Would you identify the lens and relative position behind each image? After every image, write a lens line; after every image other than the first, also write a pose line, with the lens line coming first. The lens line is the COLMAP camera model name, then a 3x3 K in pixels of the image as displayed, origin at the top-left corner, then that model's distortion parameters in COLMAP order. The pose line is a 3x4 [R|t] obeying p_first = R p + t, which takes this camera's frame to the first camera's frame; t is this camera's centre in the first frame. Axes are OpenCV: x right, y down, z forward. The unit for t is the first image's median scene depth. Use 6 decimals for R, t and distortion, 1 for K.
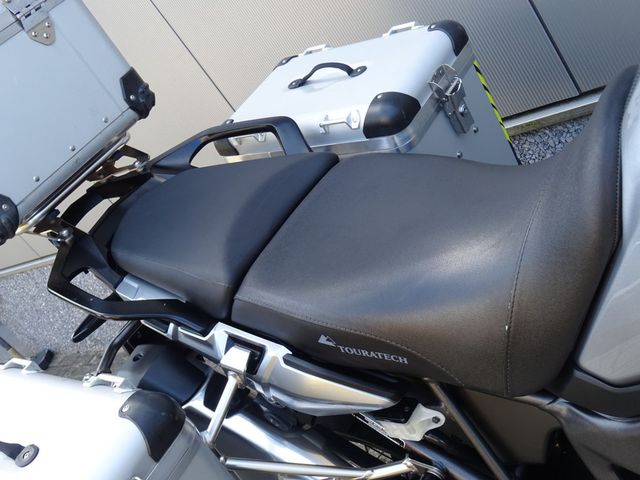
lens RADIAL K [[739.1, 0, 320.0], [0, 739.1, 240.0], [0, 0, 1]] dist [0.016311, 0.013821]
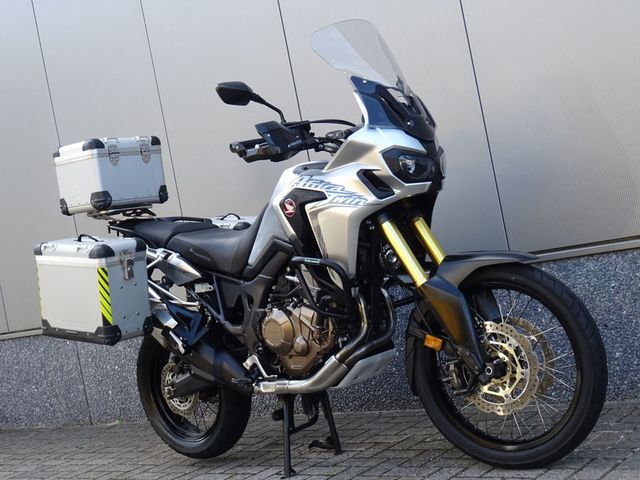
lens RADIAL K [[952.2, 0, 320.0], [0, 952.2, 240.0], [0, 0, 1]] dist [0.004331, 0.000636]
pose [[0.920812, 0.384167, -0.067236, 0.783646], [-0.374980, 0.824685, -0.423421, 1.626163], [-0.107216, 0.415104, 0.903434, -2.884117]]
